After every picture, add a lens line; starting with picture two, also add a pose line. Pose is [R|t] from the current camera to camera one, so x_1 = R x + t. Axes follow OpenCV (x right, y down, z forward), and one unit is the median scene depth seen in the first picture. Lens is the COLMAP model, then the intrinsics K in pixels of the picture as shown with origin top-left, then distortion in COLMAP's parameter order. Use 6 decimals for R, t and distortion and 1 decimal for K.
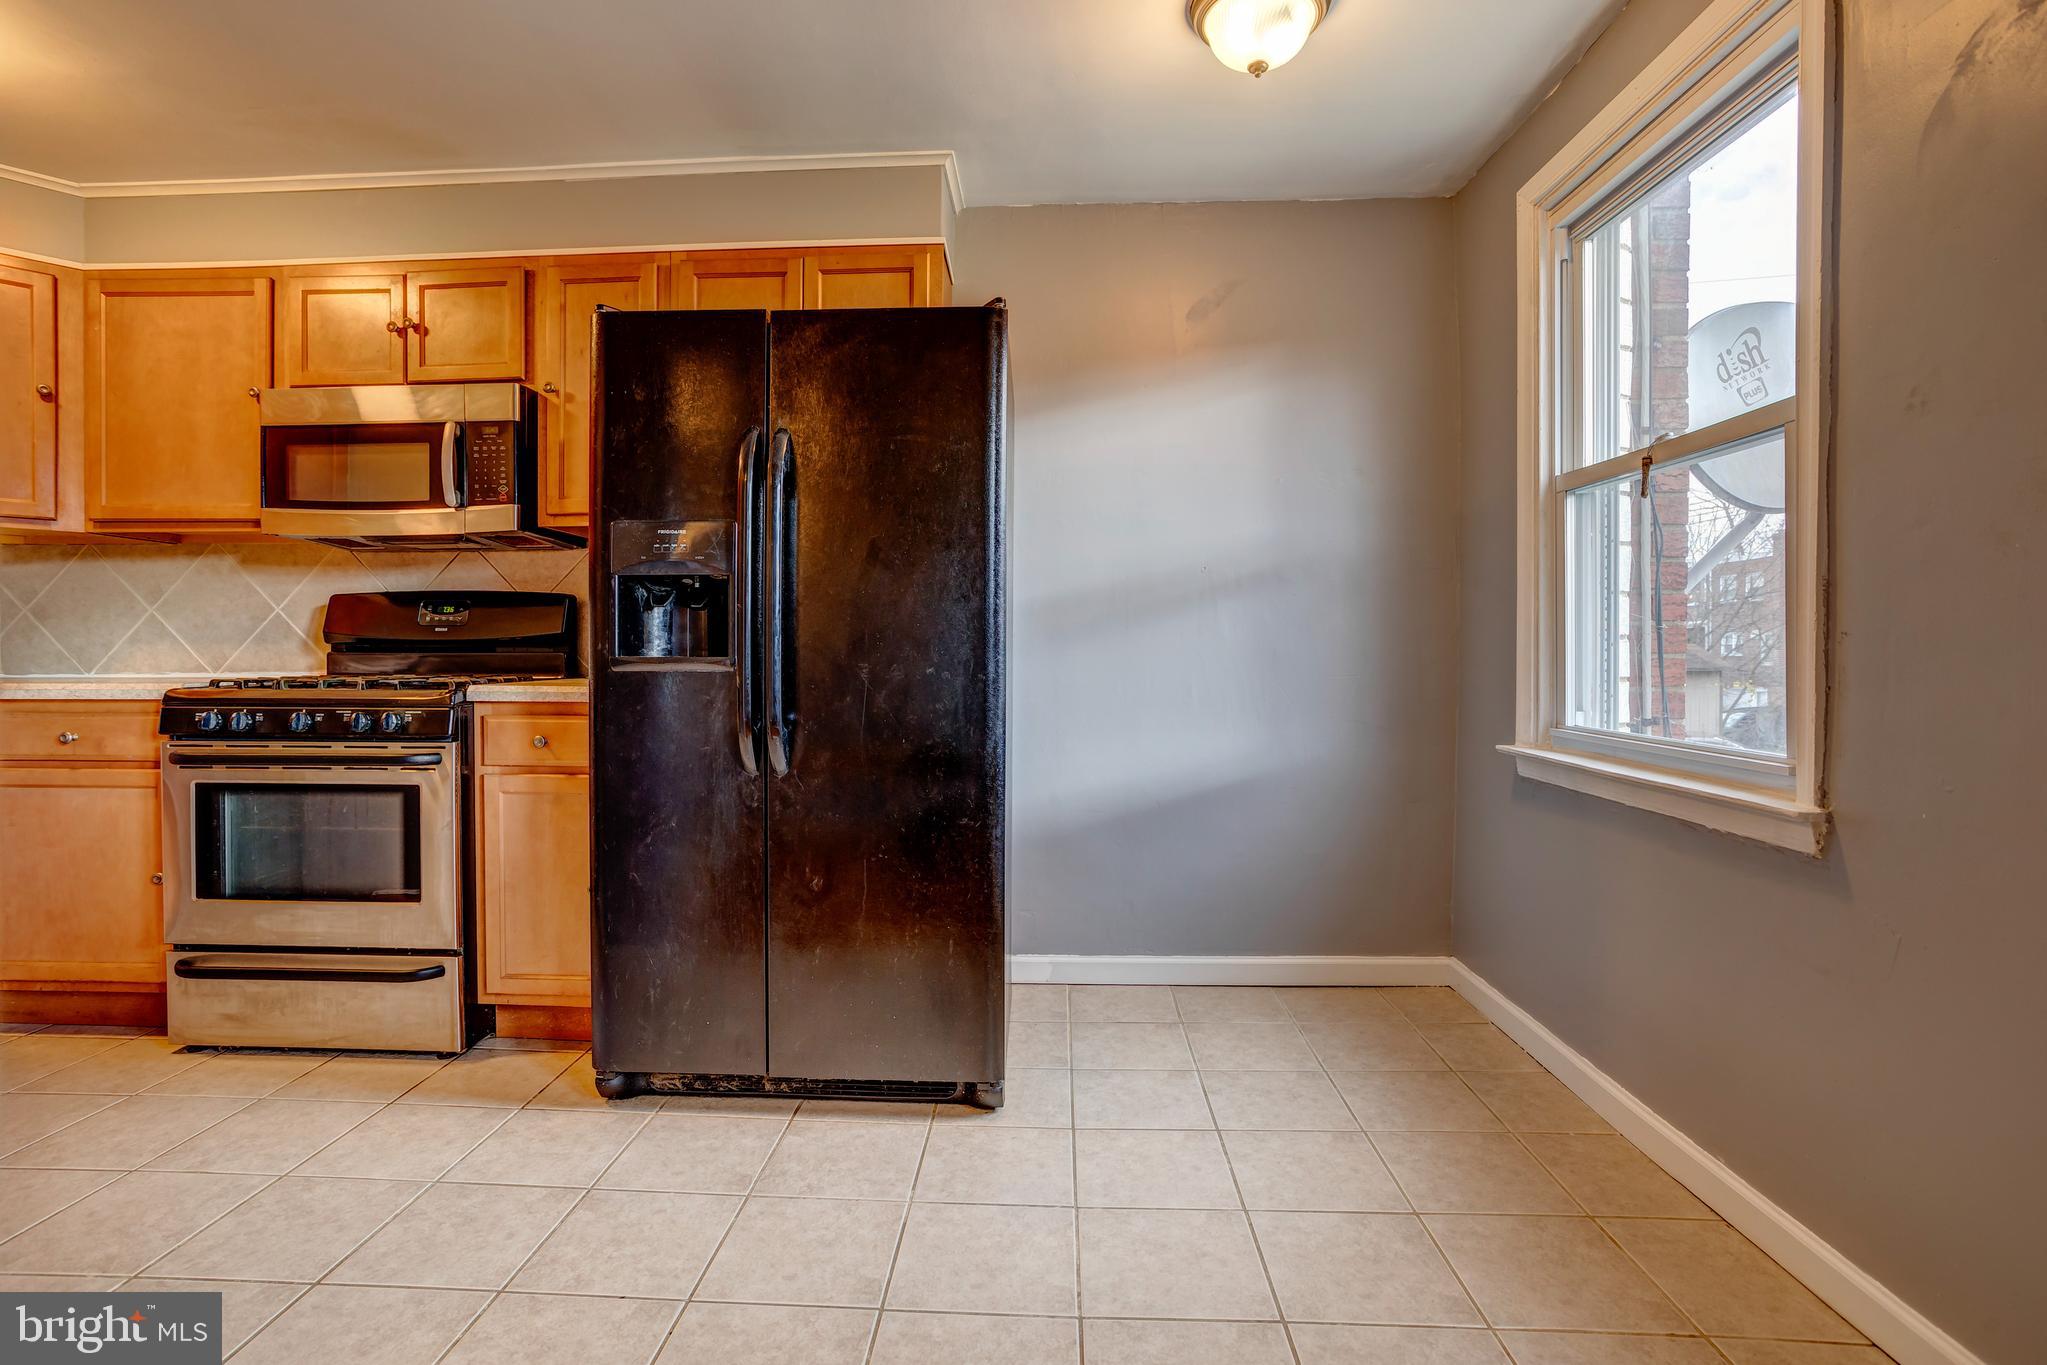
lens RADIAL K [[998.8, 0, 1005.3], [0, 998.8, 667.3], [0, 0, 1]] dist [-0.049209, 0.030098]
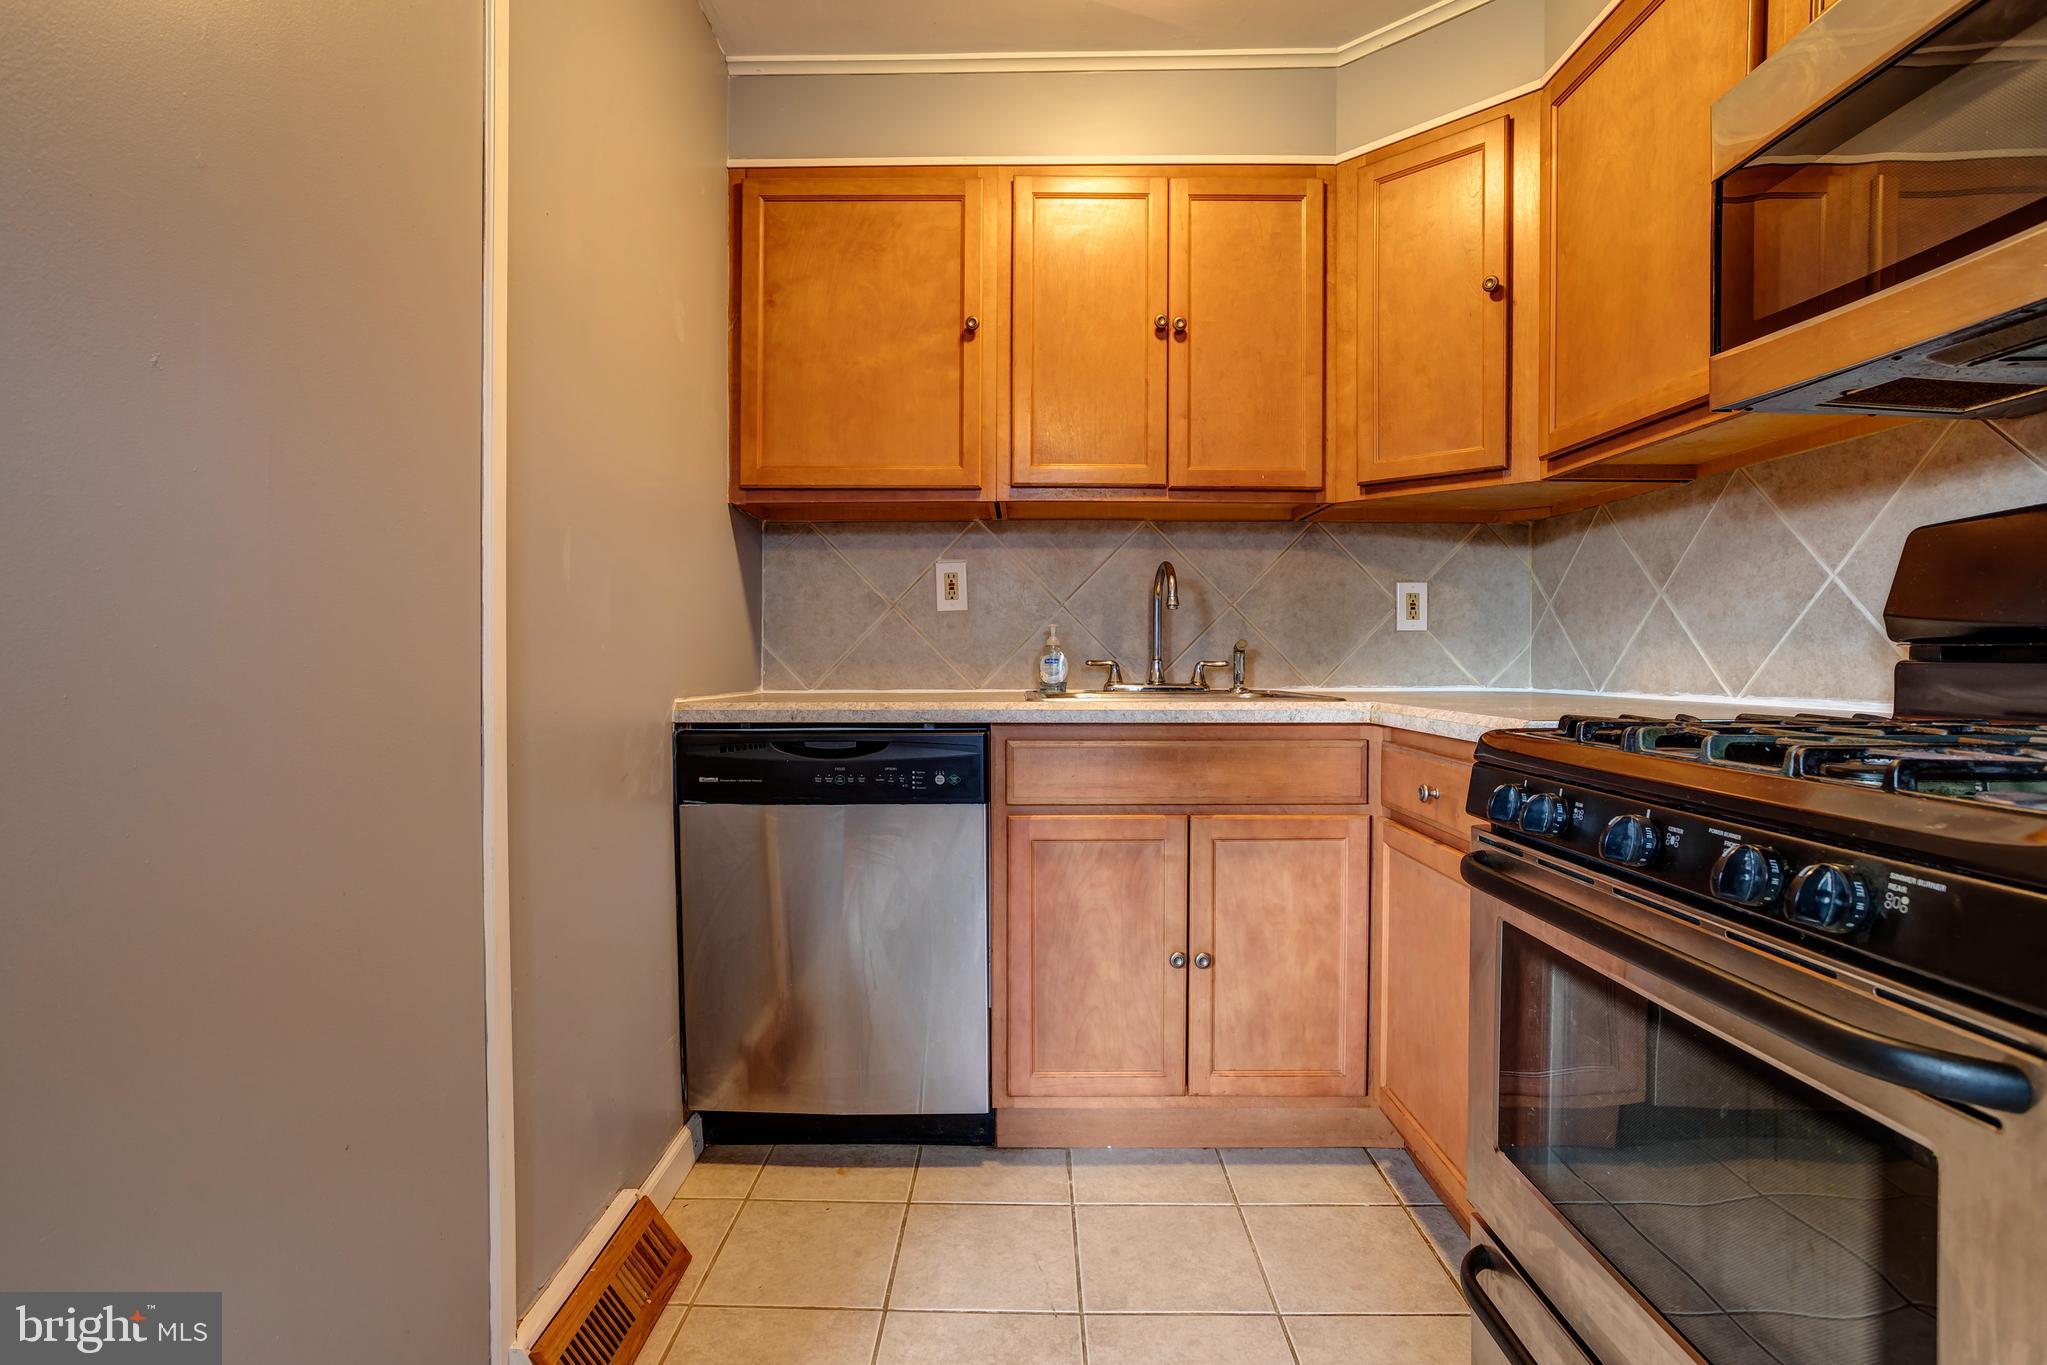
lens RADIAL K [[998.8, 0, 1001.2], [0, 998.8, 674.1], [0, 0, 1]] dist [-0.049209, 0.030098]
pose [[0.036354, 0.015543, -0.999218, -0.314314], [-0.014769, 0.999778, 0.015015, -0.011986], [0.999230, 0.014211, 0.036575, 0.683731]]
